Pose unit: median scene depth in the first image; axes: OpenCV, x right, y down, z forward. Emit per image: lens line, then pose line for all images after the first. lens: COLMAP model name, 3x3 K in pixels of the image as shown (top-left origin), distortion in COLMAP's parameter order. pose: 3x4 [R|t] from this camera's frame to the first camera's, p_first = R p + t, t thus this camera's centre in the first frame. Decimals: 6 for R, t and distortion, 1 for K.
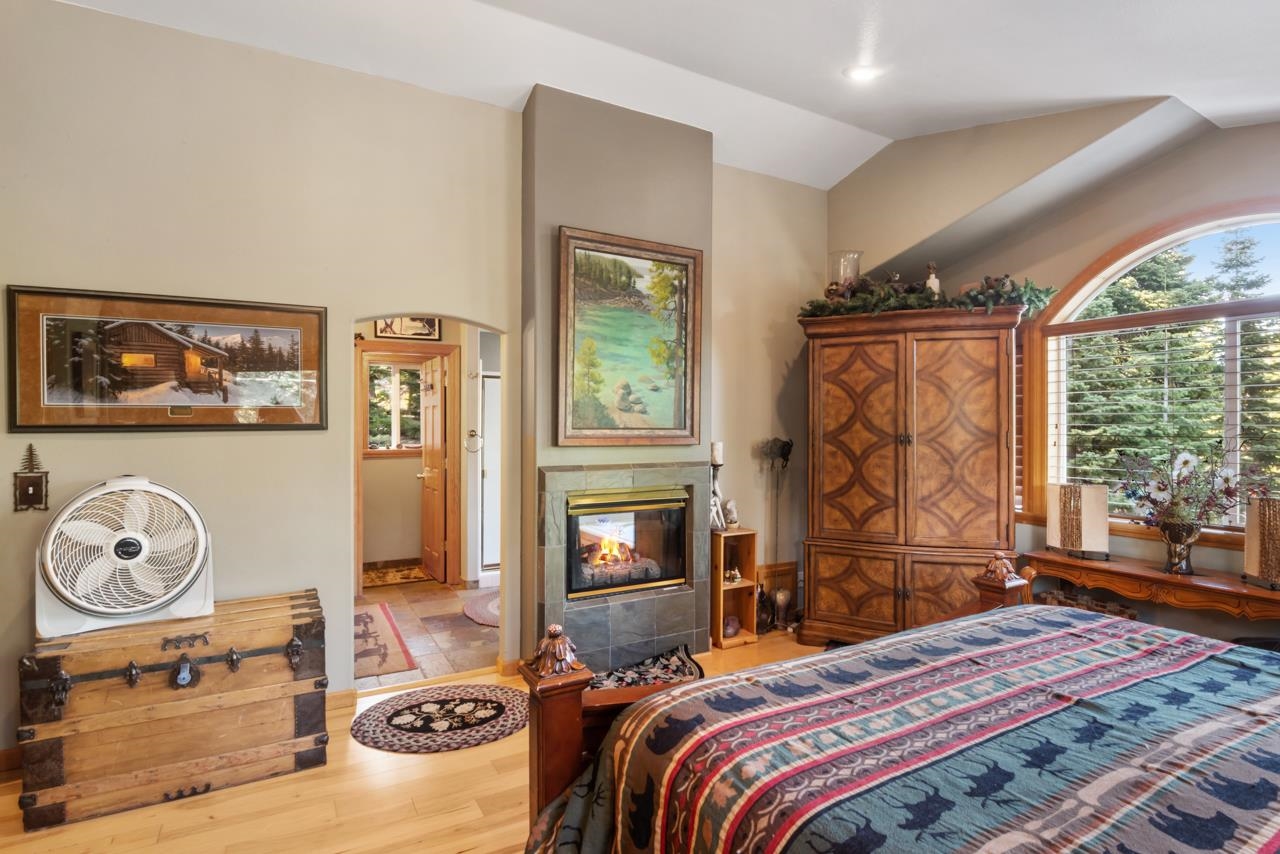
lens RADIAL K [[639.9, 0, 647.0], [0, 639.9, 412.1], [0, 0, 1]] dist [-0.001783, -0.000371]
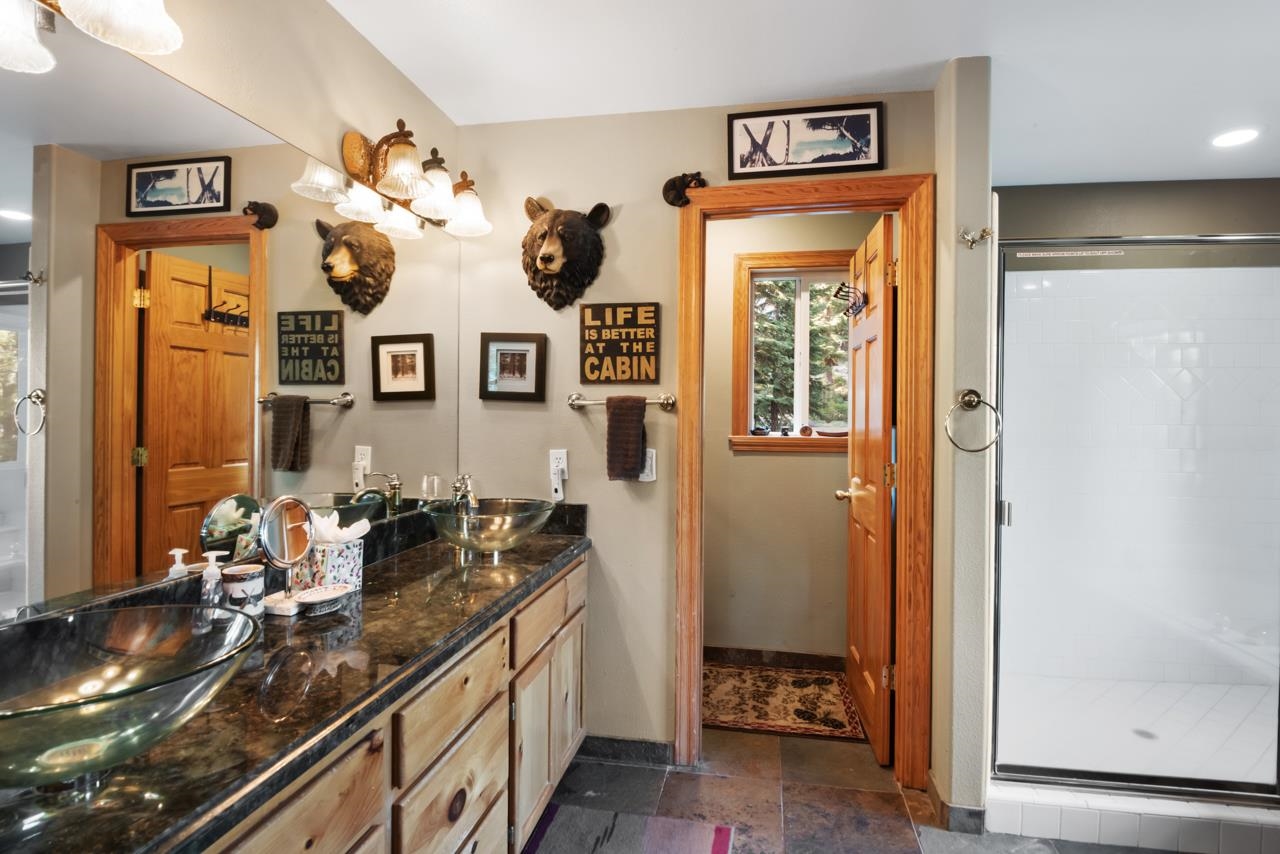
lens RADIAL K [[639.9, 0, 647.0], [0, 639.9, 412.1], [0, 0, 1]] dist [-0.001783, -0.000371]
pose [[0.767597, 0.010789, -0.640842, -0.178737], [-0.000435, 0.999867, 0.016312, 0.034162], [0.640933, -0.012242, 0.767500, 0.598944]]
